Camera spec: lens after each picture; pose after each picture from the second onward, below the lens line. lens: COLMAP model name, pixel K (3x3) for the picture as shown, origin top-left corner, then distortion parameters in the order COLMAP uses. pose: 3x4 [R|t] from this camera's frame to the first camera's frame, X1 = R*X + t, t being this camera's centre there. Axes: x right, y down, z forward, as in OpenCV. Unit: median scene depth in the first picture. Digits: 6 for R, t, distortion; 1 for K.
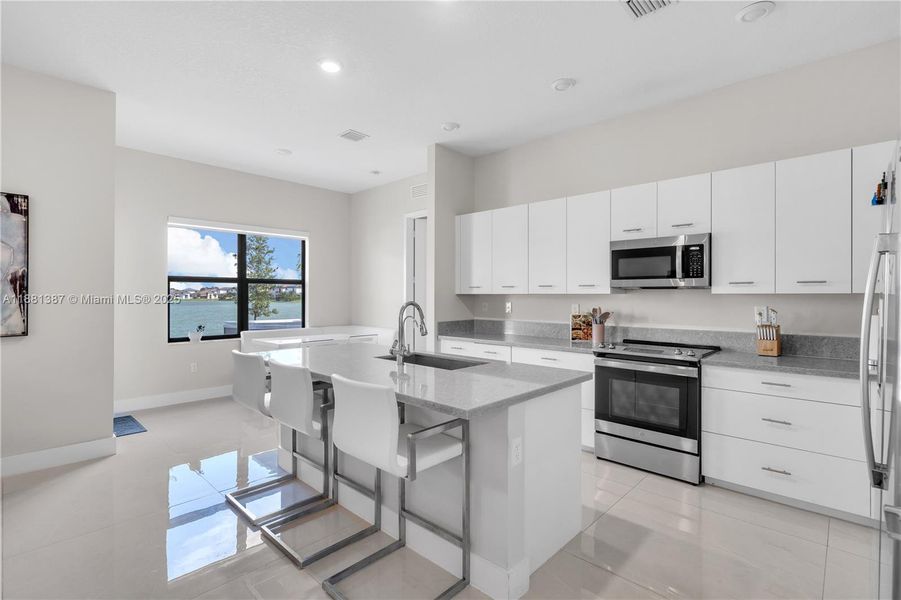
lens RADIAL K [[419.6, 0, 447.0], [0, 419.6, 294.5], [0, 0, 1]] dist [-0.000644, -0.000200]
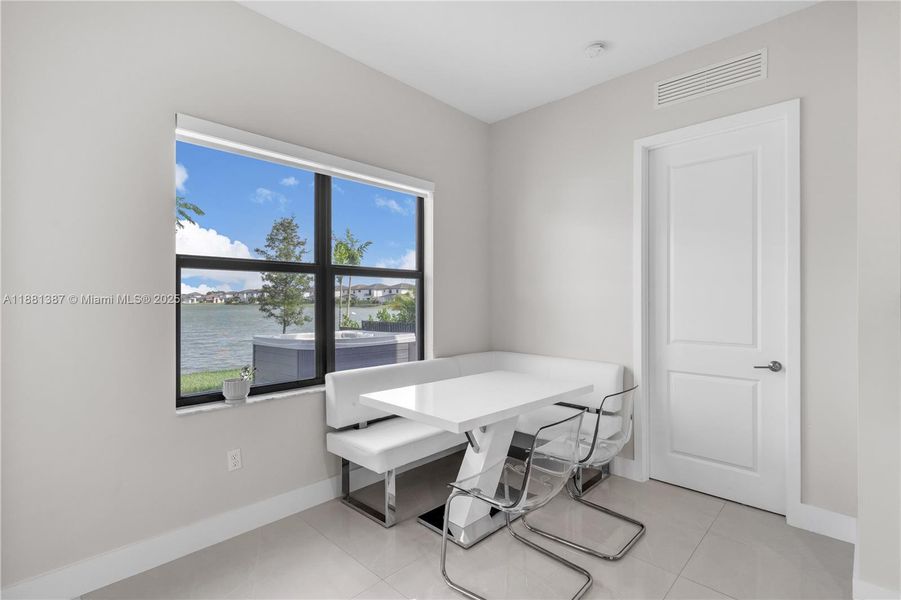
lens RADIAL K [[430.4, 0, 450.5], [0, 430.4, 300.0], [0, 0, 1]] dist [-0.001876, -0.000214]
pose [[0.999934, -0.000061, -0.011528, -0.391895], [0.000109, 0.999991, 0.004173, 0.002462], [0.011528, -0.004174, 0.999925, 0.581015]]
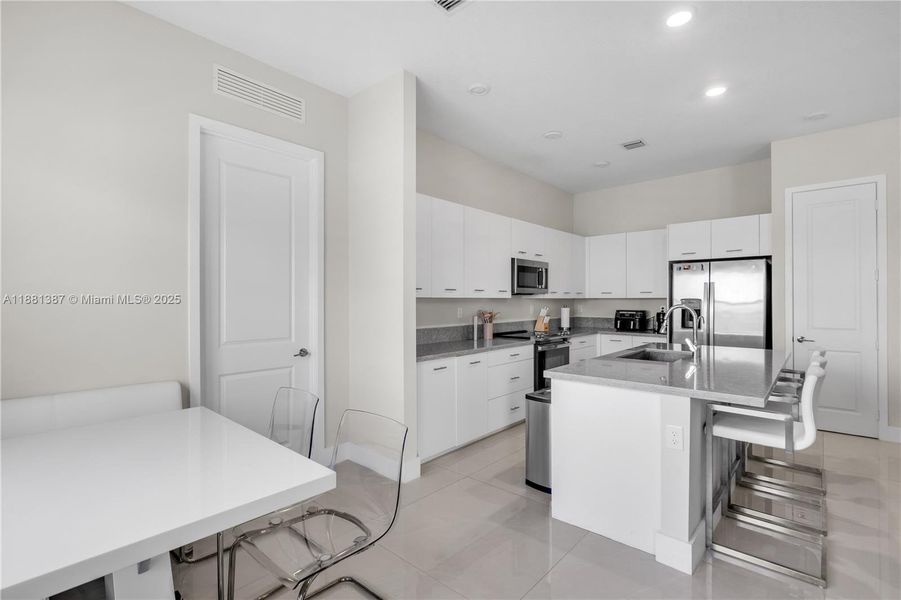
lens RADIAL K [[419.6, 0, 447.0], [0, 419.6, 294.5], [0, 0, 1]] dist [-0.000644, -0.000200]
pose [[-0.019440, 0.011694, 0.999743, -0.727816], [-0.003576, 0.999924, -0.011766, 0.002574], [-0.999805, -0.003804, -0.019397, 0.989473]]
